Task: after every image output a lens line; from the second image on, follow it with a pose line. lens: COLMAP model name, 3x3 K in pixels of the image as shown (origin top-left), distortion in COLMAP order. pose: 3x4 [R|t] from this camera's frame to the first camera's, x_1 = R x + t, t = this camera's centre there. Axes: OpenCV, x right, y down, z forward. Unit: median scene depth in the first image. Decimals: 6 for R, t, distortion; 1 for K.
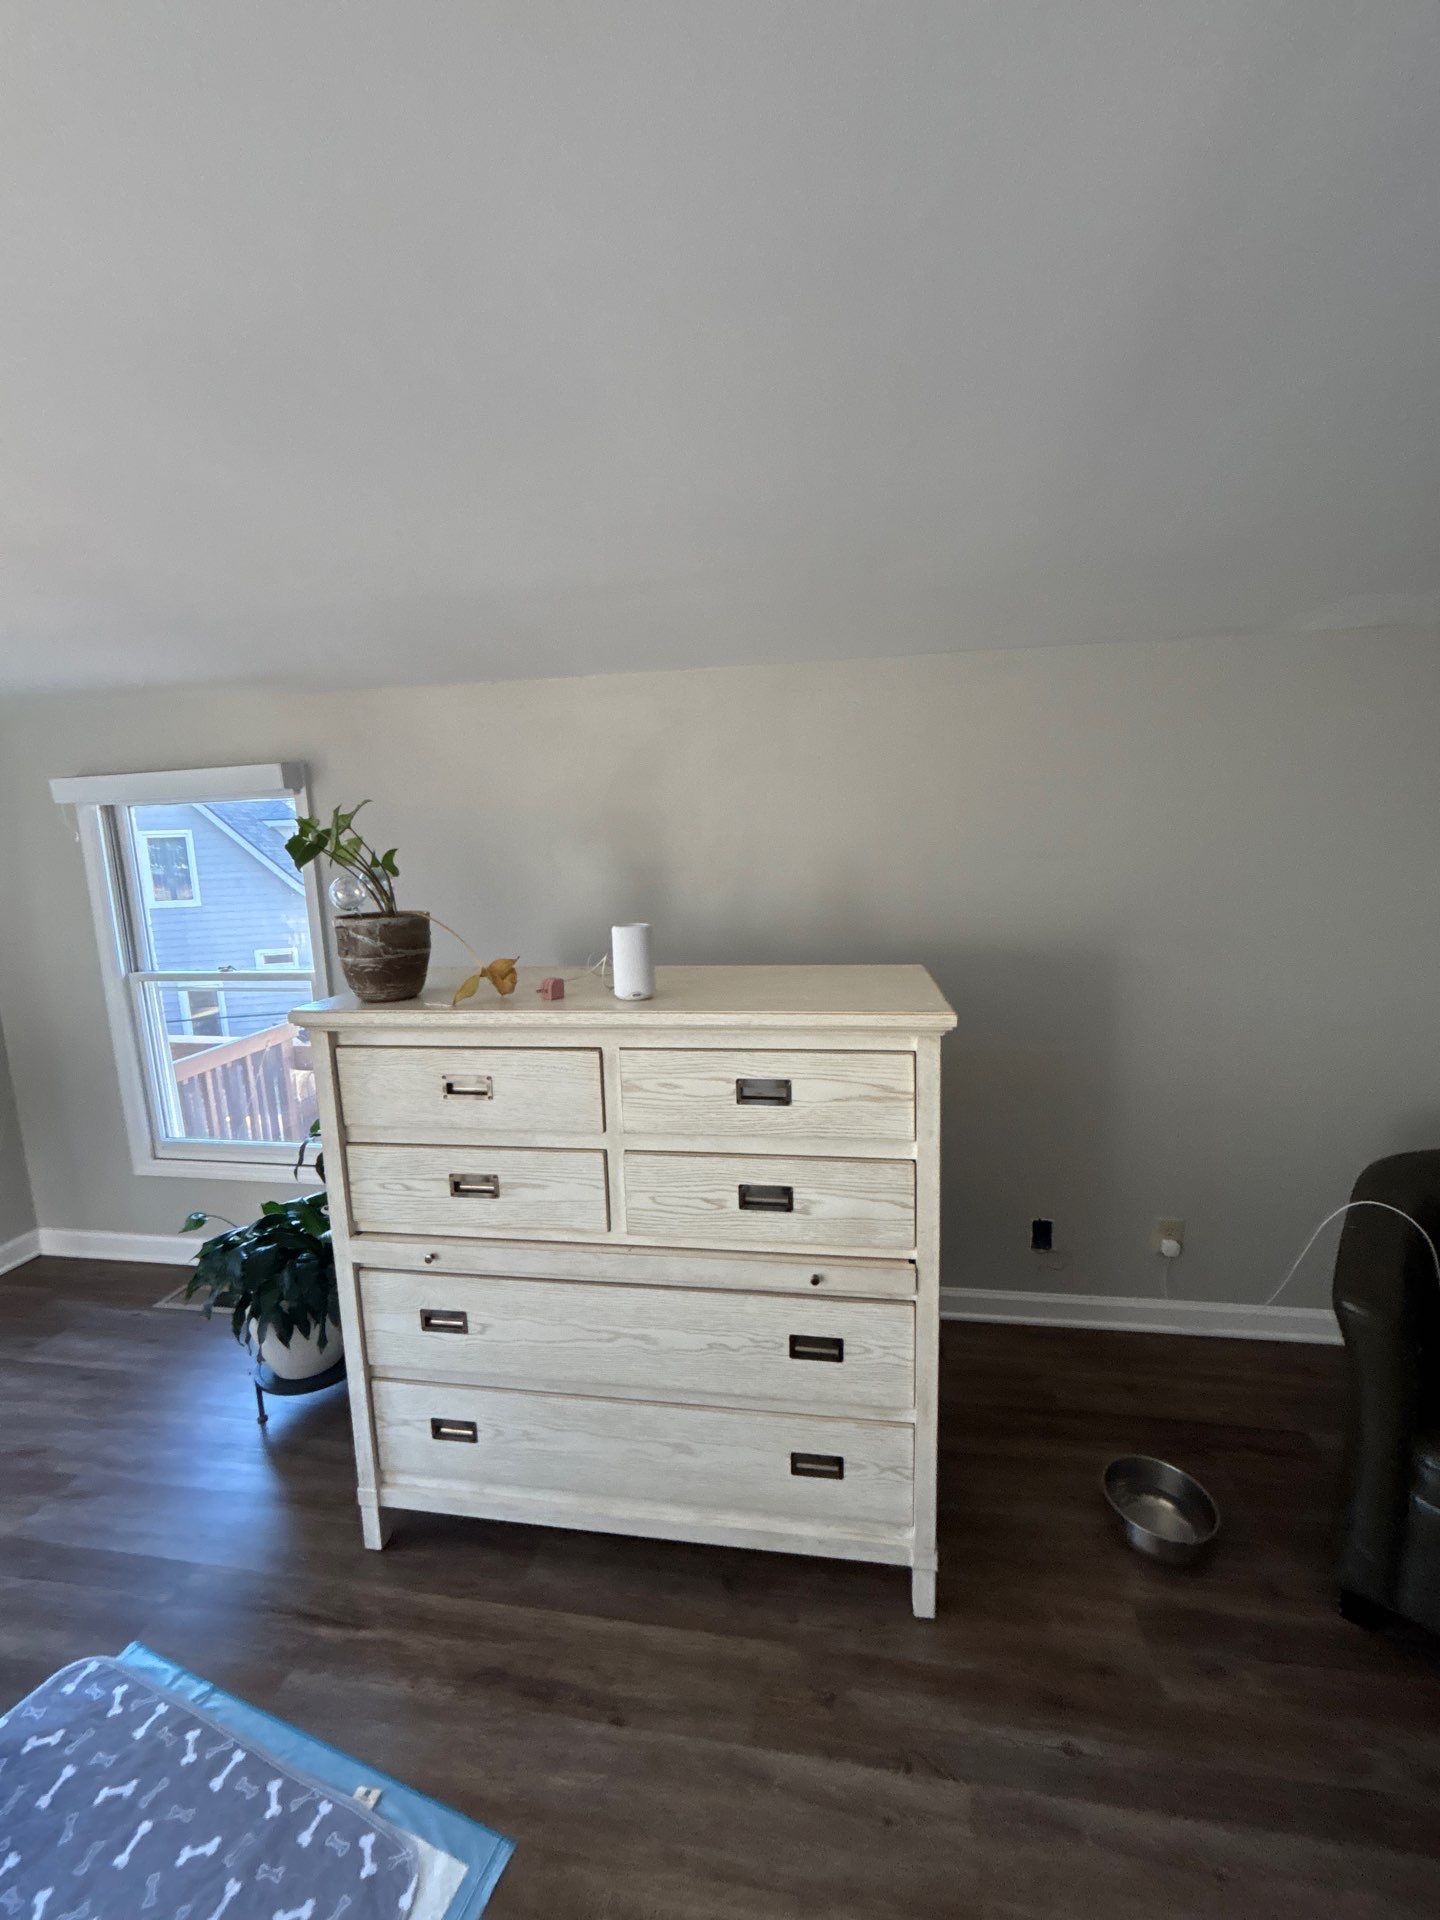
lens RADIAL K [[774.8, 0, 713.6], [0, 774.8, 959.9], [0, 0, 1]] dist [-0.003067, 0.001521]
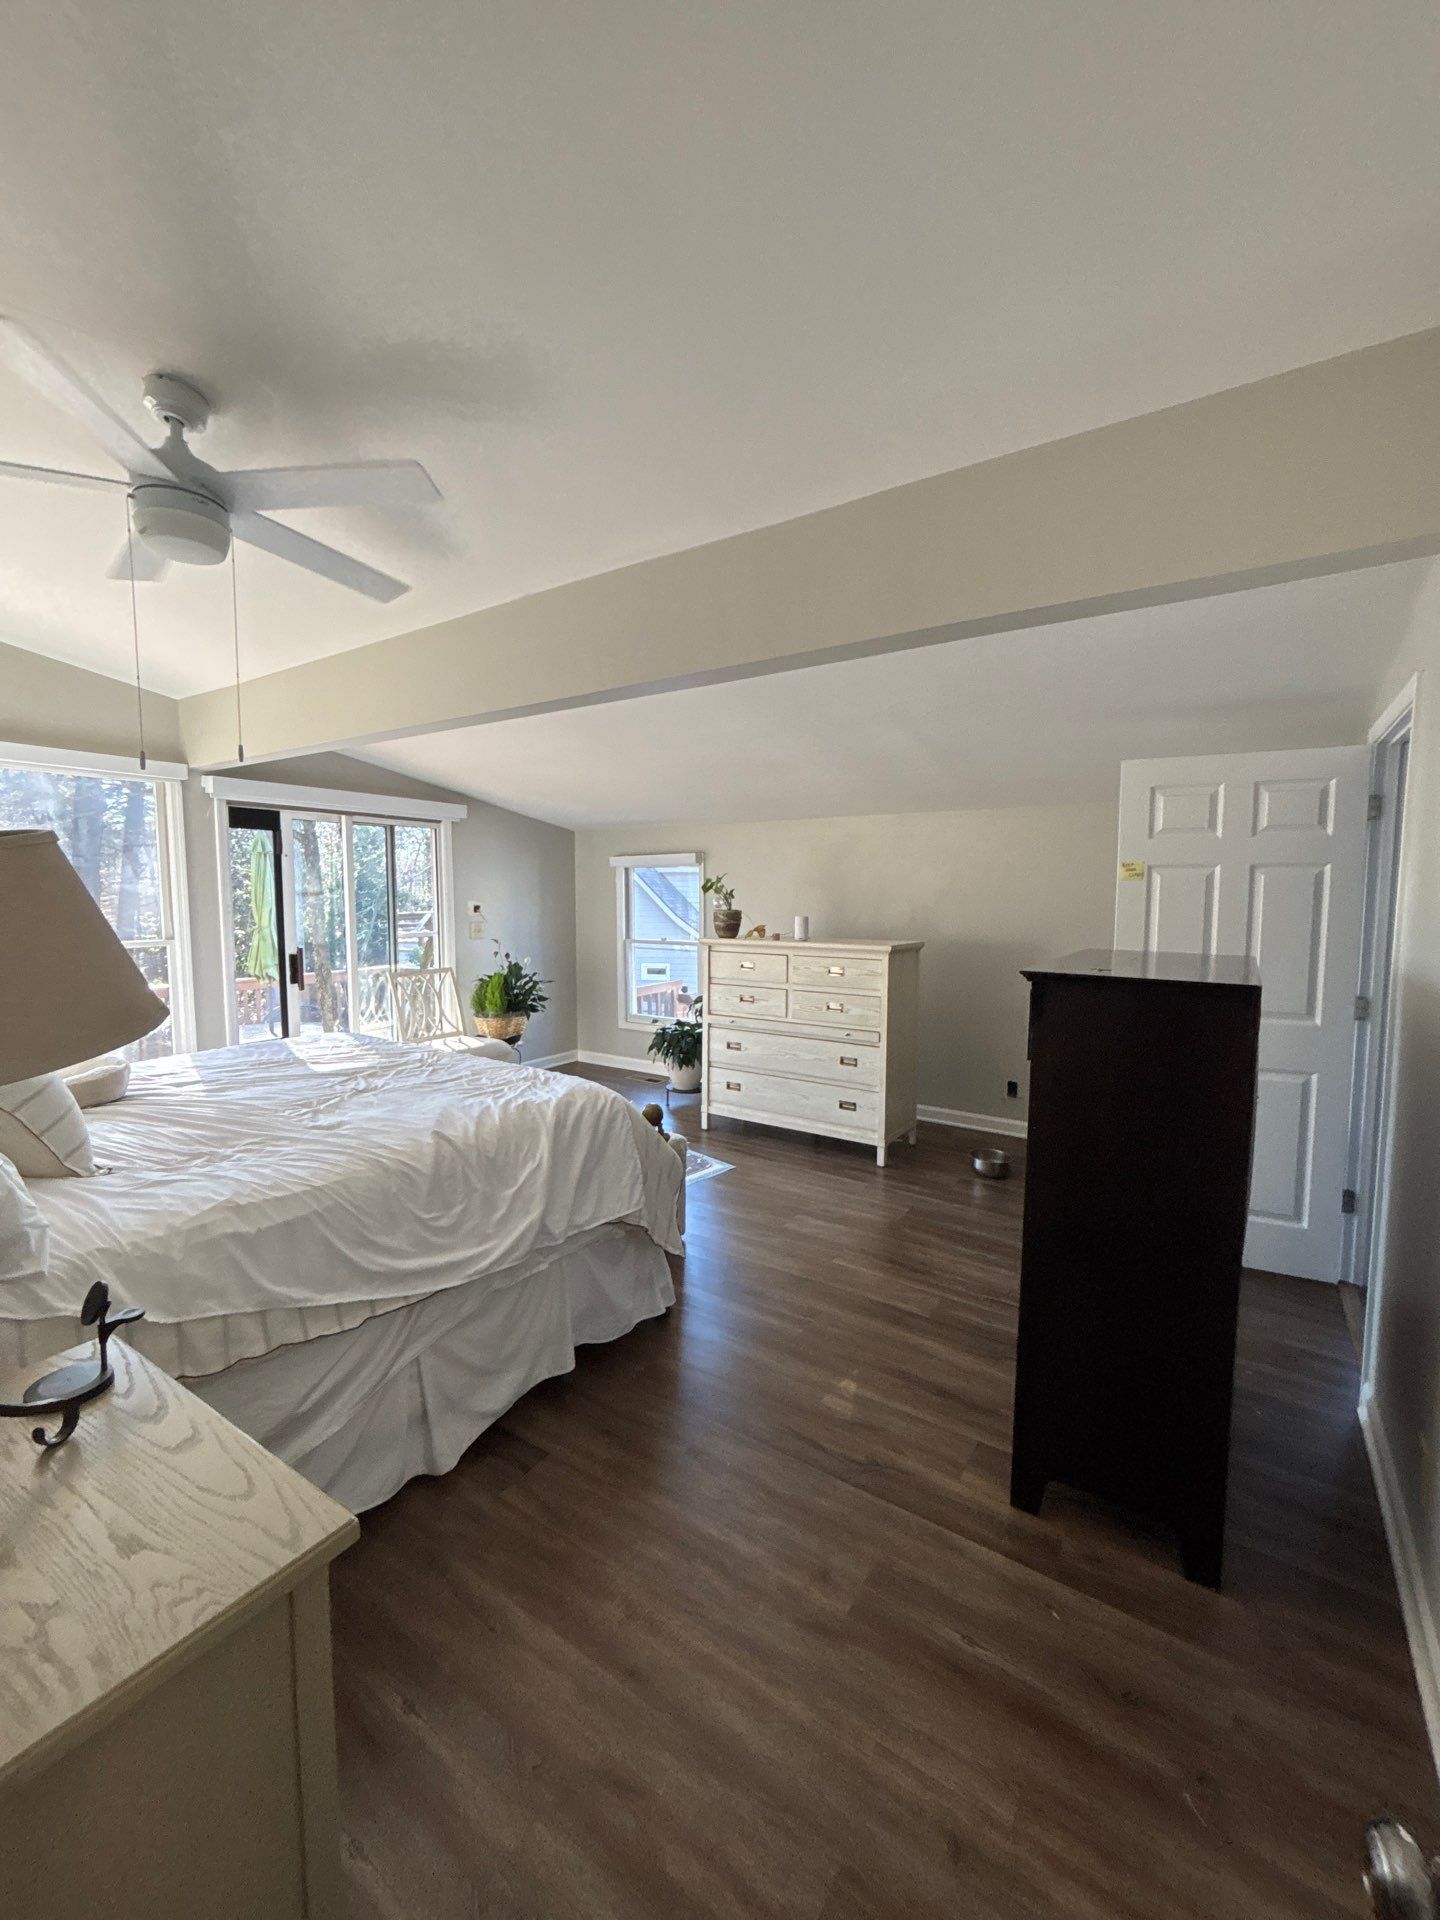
lens RADIAL K [[774.8, 0, 721.1], [0, 774.8, 957.7], [0, 0, 1]] dist [-0.003067, 0.001521]
pose [[0.911529, 0.067859, -0.405598, 0.809583], [-0.093925, 0.994576, -0.044686, 0.269193], [0.400366, 0.078828, 0.912959, -1.803400]]
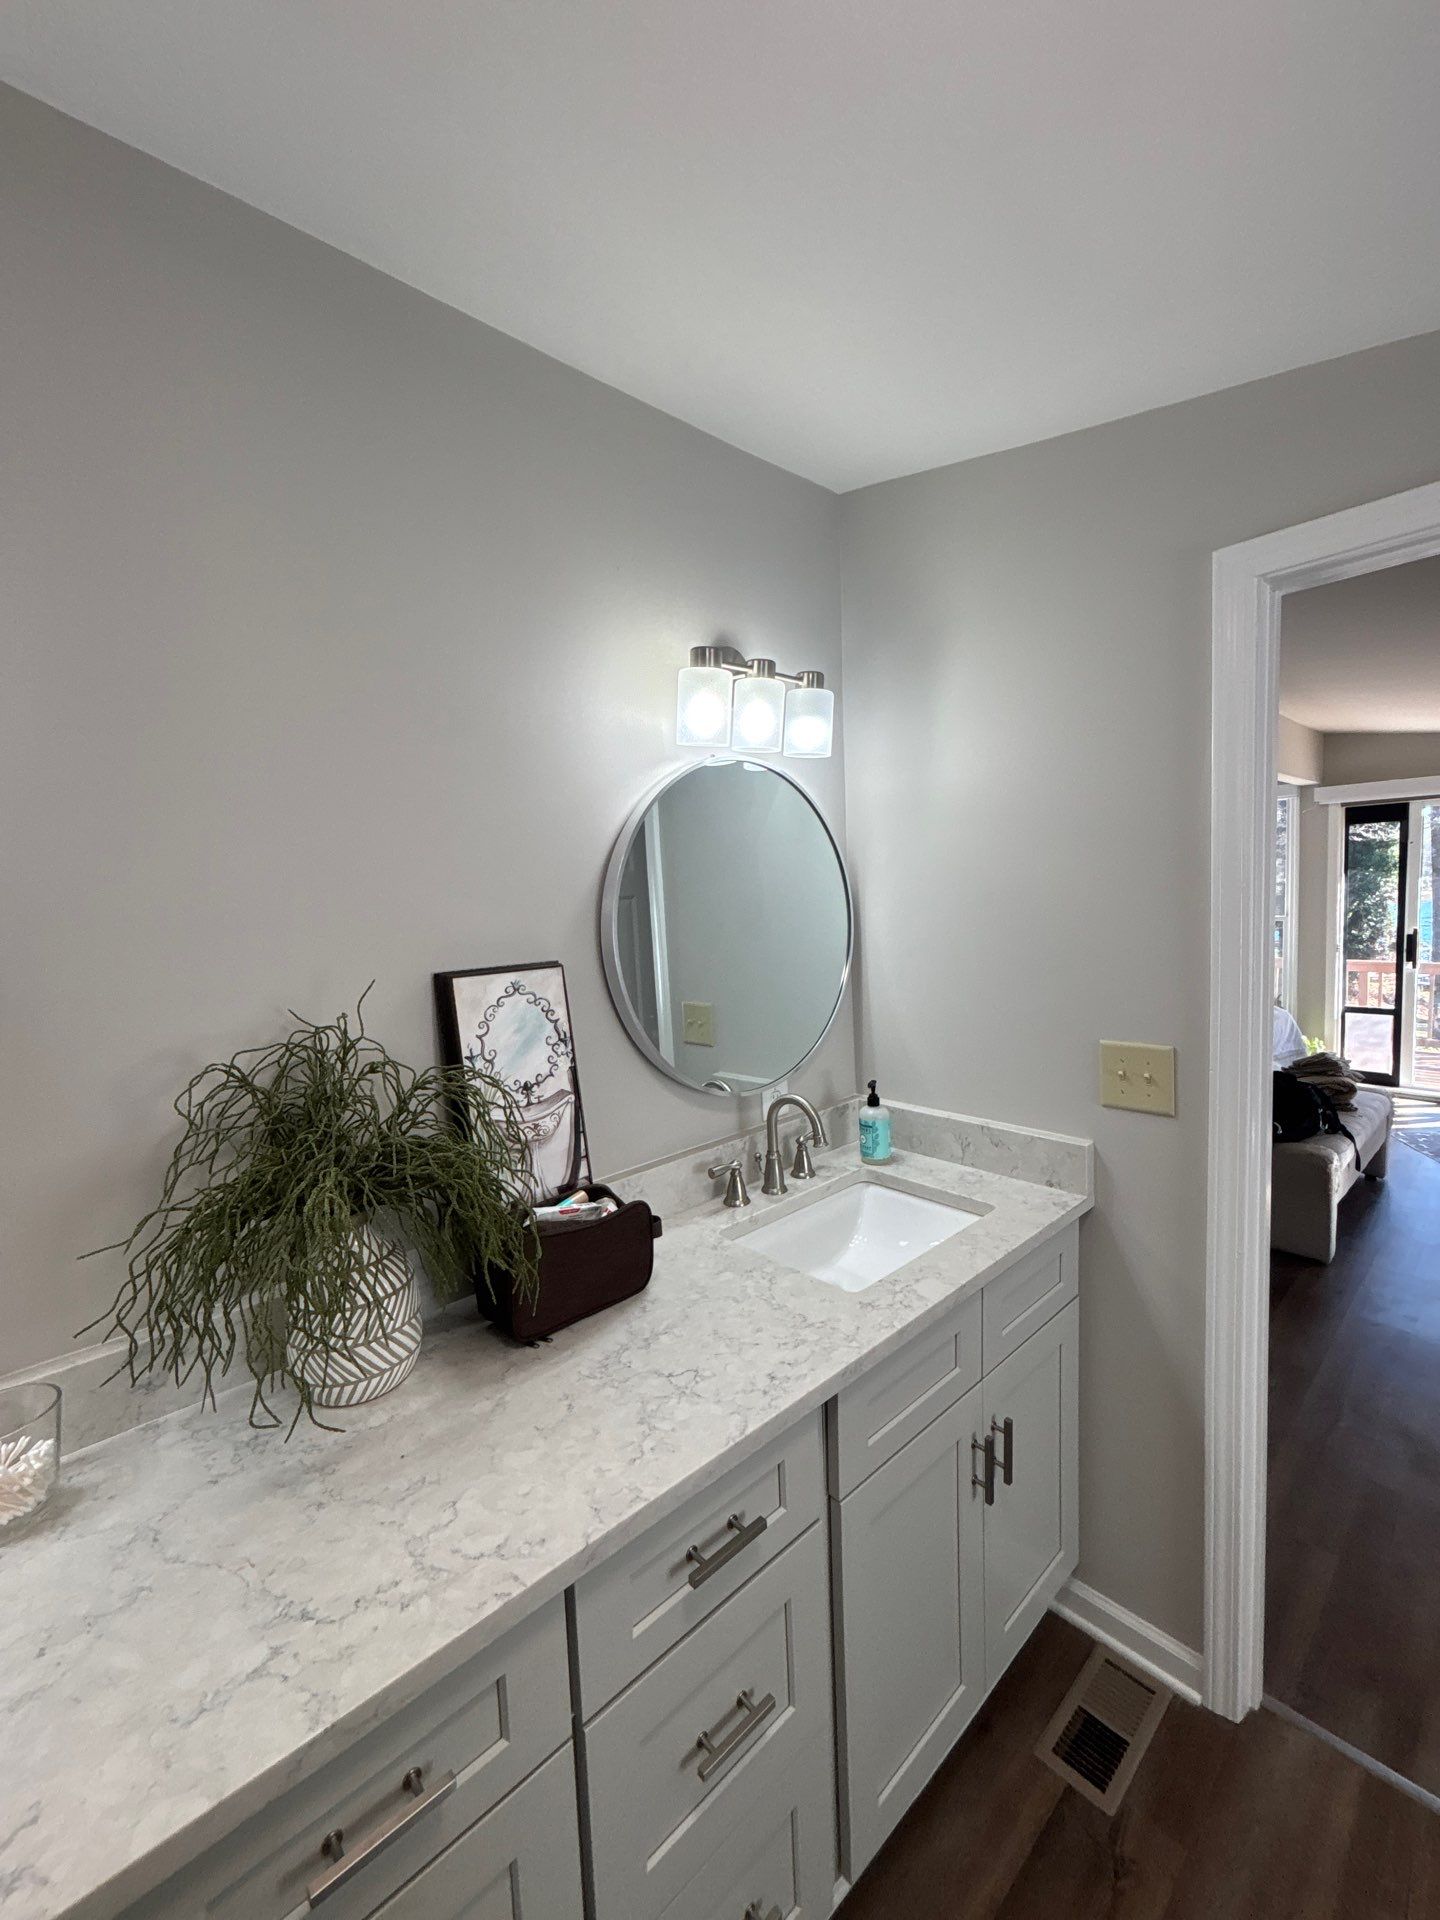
lens RADIAL K [[774.8, 0, 721.5], [0, 774.8, 962.7], [0, 0, 1]] dist [-0.003067, 0.001521]
pose [[-0.615716, 0.128176, -0.777473, 2.496039], [-0.059478, 0.976306, 0.208059, -0.134351], [0.785720, 0.174348, -0.593504, 0.066313]]
